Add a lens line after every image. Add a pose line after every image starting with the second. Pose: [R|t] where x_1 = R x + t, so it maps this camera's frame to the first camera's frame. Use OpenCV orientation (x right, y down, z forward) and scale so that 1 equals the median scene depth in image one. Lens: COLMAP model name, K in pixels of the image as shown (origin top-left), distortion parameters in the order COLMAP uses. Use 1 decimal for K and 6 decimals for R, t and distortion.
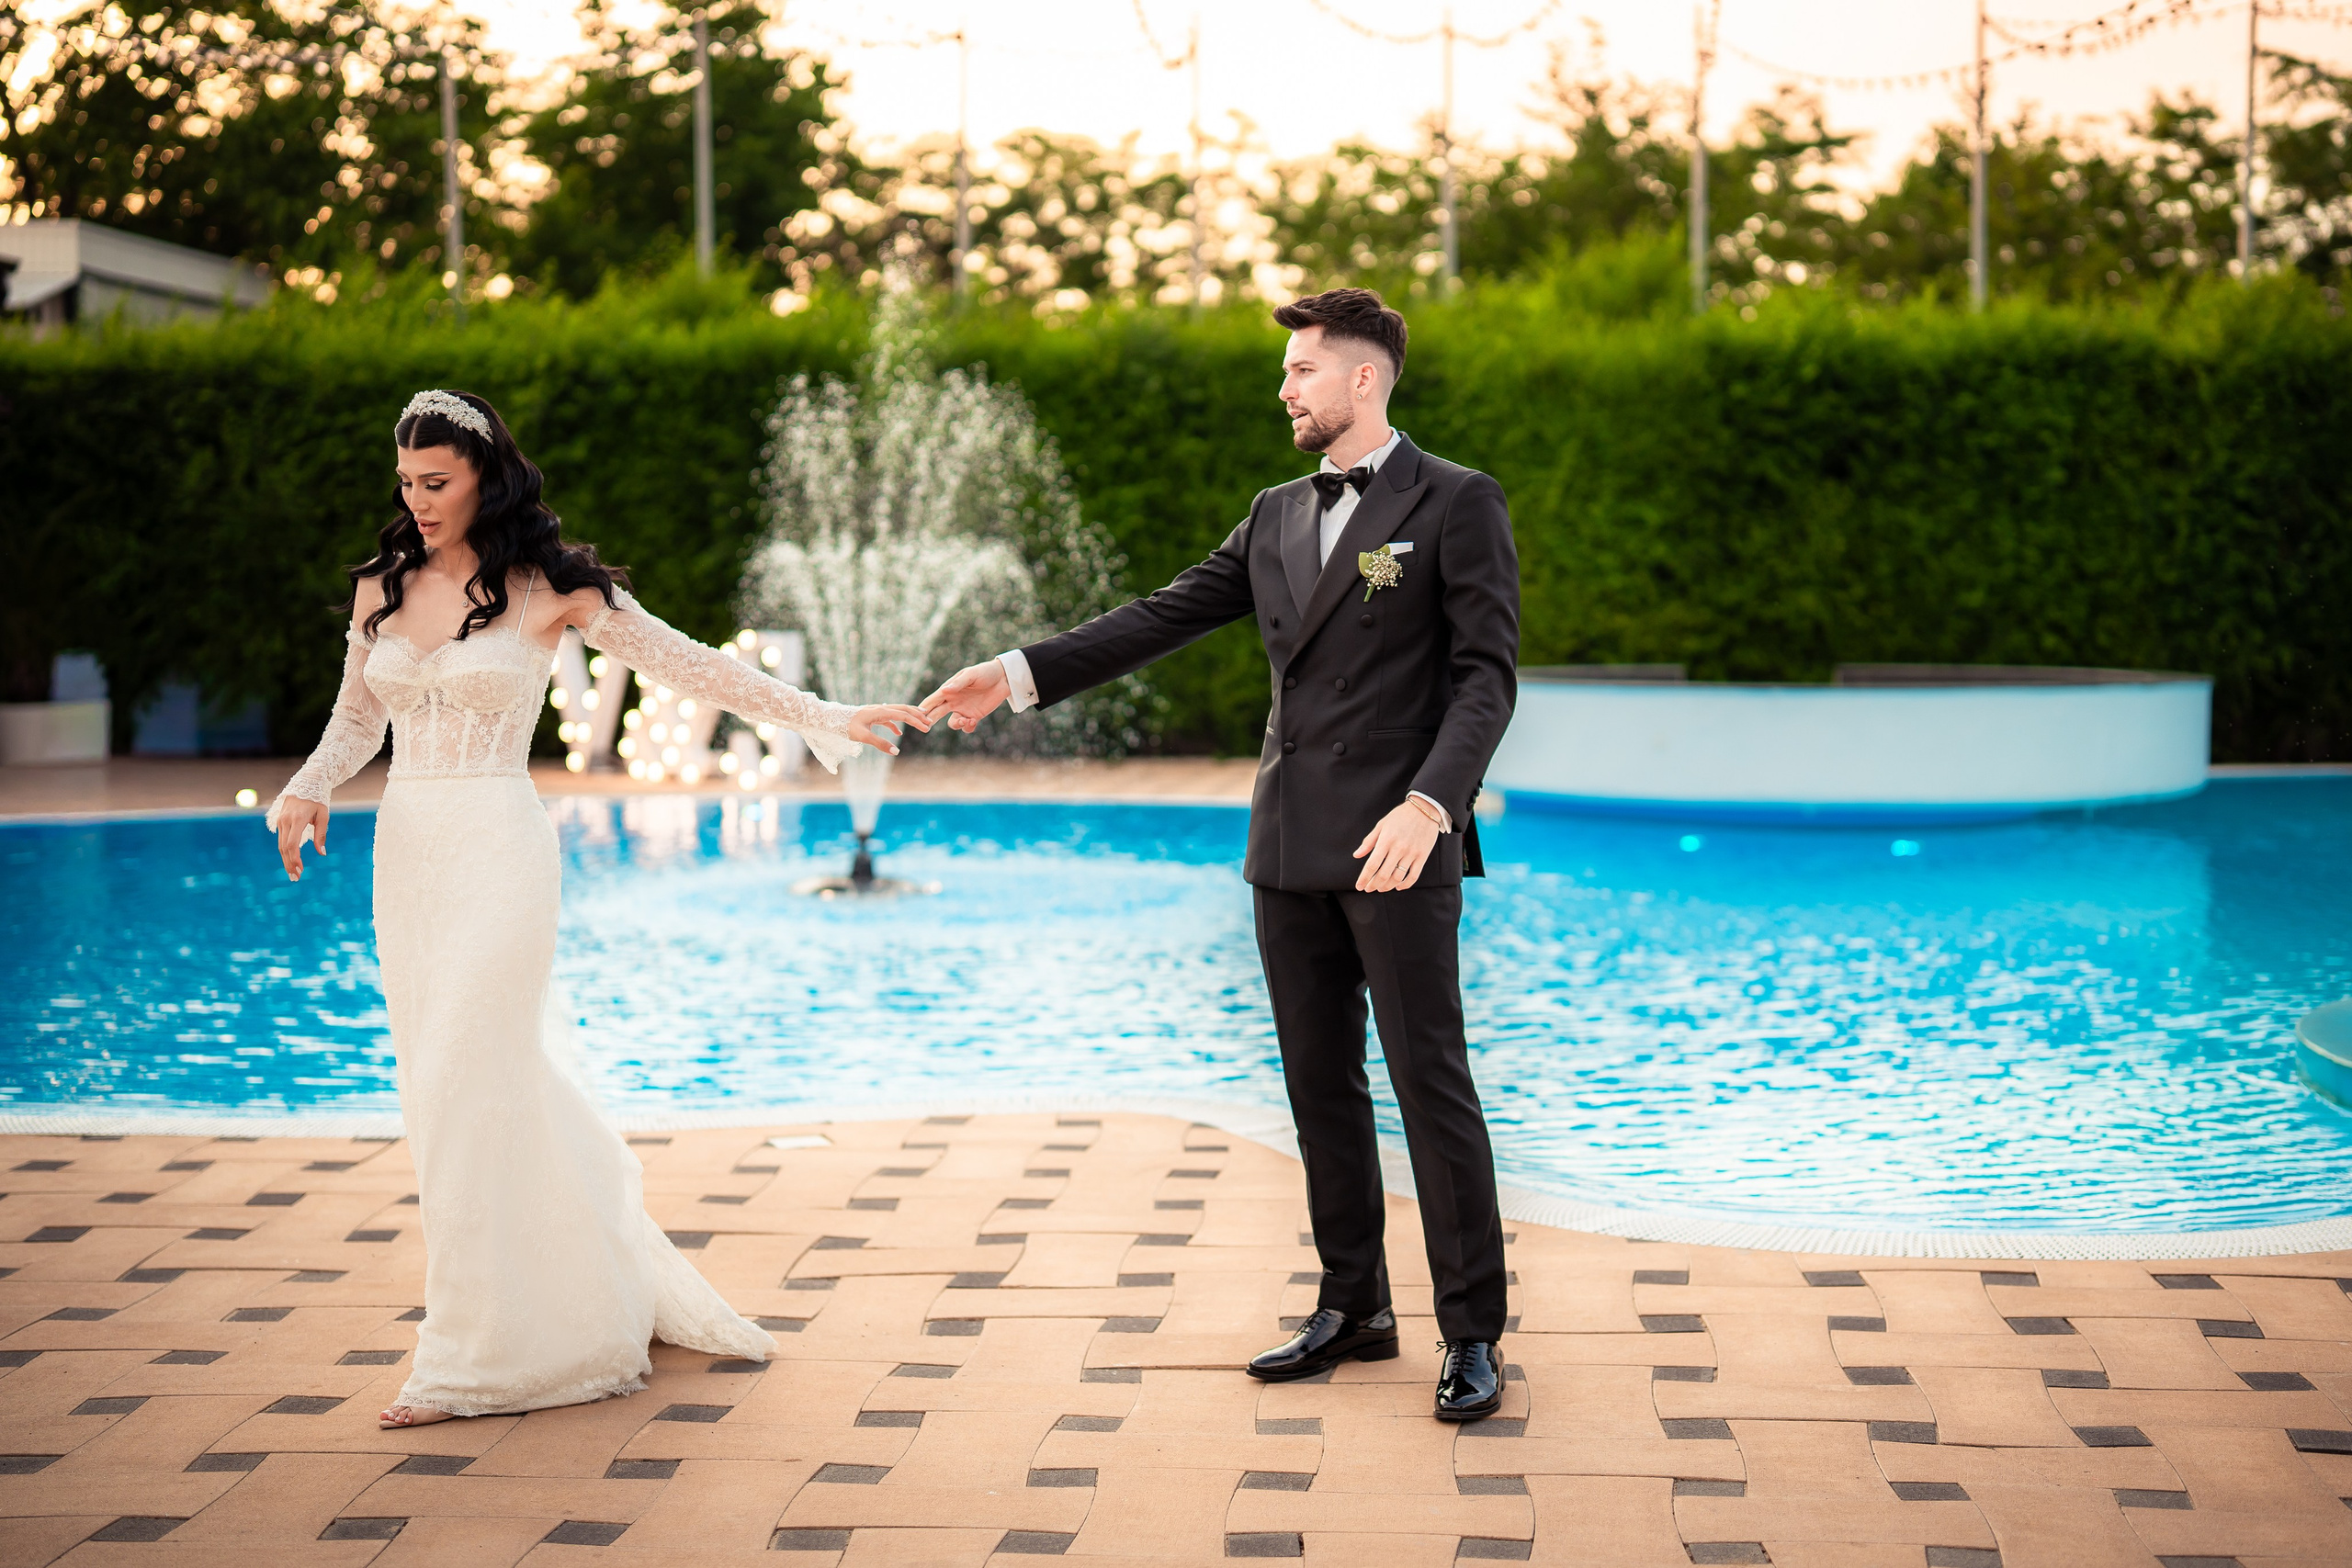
lens RADIAL K [[3415.4, 0, 1215.2], [0, 3415.4, 745.4], [0, 0, 1]] dist [-0.138720, 0.917002]
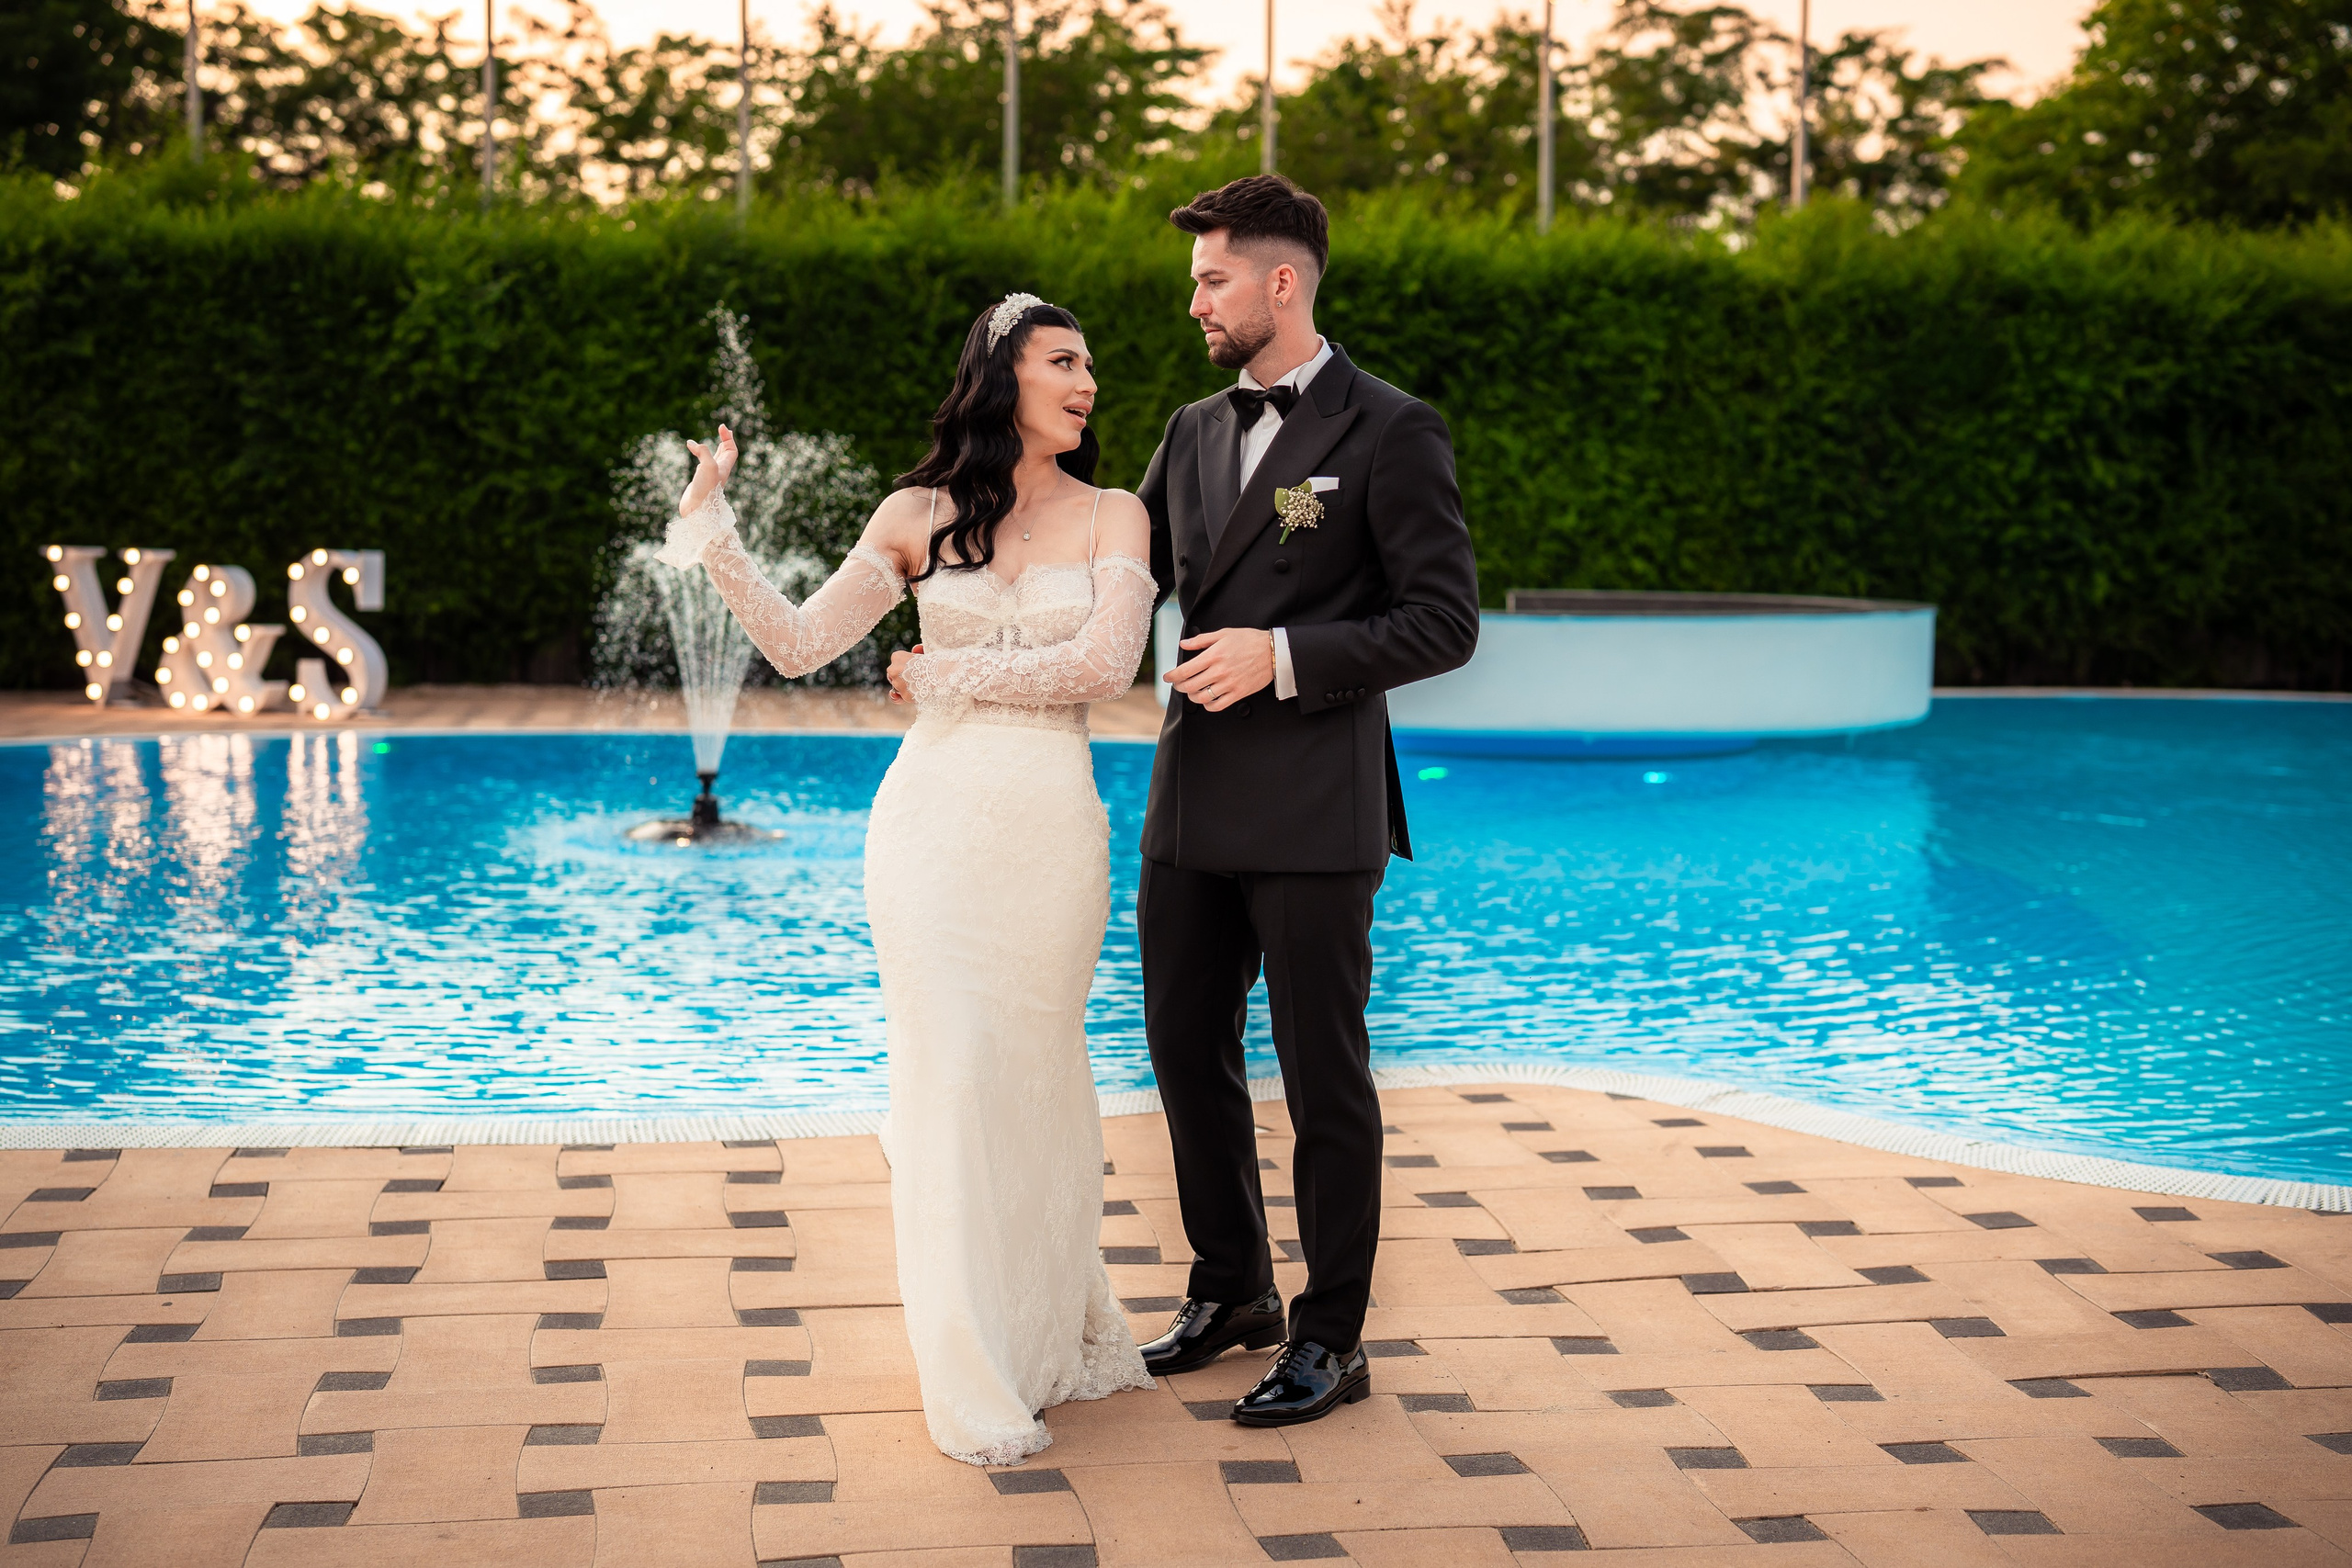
lens RADIAL K [[3503.7, 0, 1165.8], [0, 3503.7, 692.4], [0, 0, 1]] dist [-0.149179, 0.991310]
pose [[0.973929, -0.003545, 0.226827, -0.120046], [0.001702, 0.999964, 0.008319, -0.002308], [-0.226849, -0.007716, 0.973899, 0.038863]]
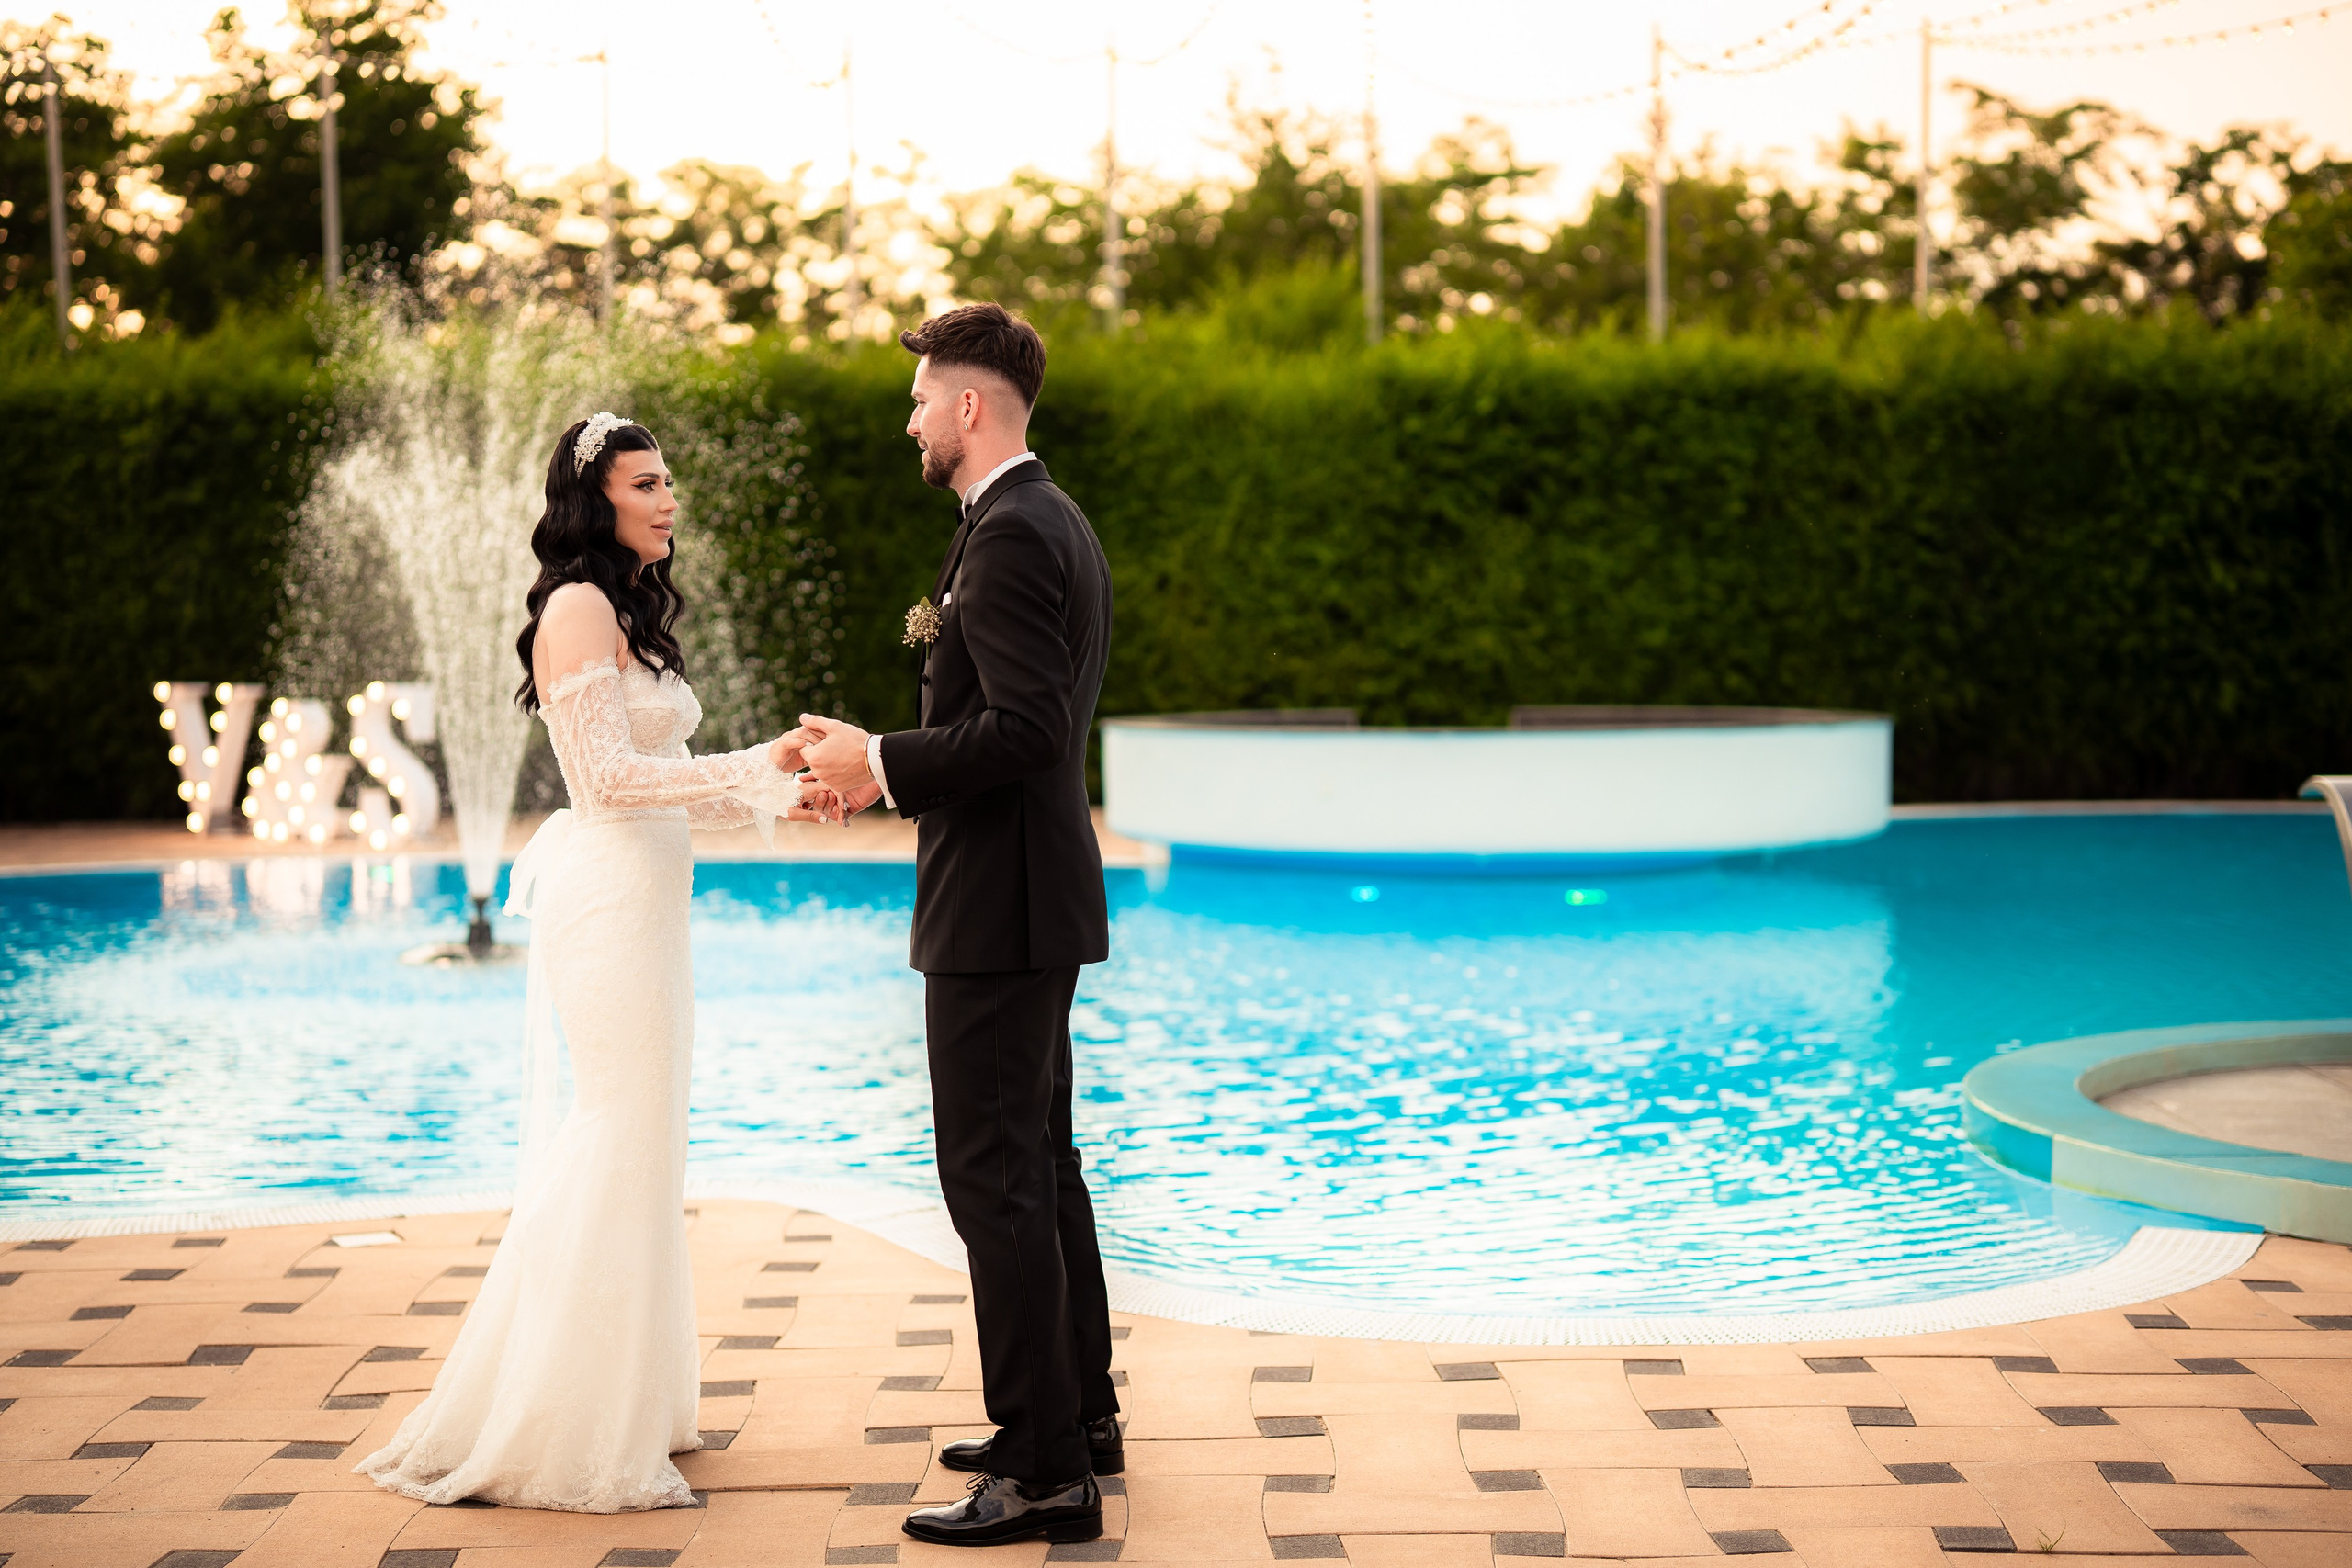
lens RADIAL K [[3488.2, 0, 1176.0], [0, 3488.2, 784.0], [0, 0, 1]] dist [-0.100810, 0.645317]
pose [[0.996997, -0.011453, 0.076586, 0.009497], [0.011642, 0.999930, -0.002029, -0.000808], [-0.076557, 0.002914, 0.997061, 0.017316]]
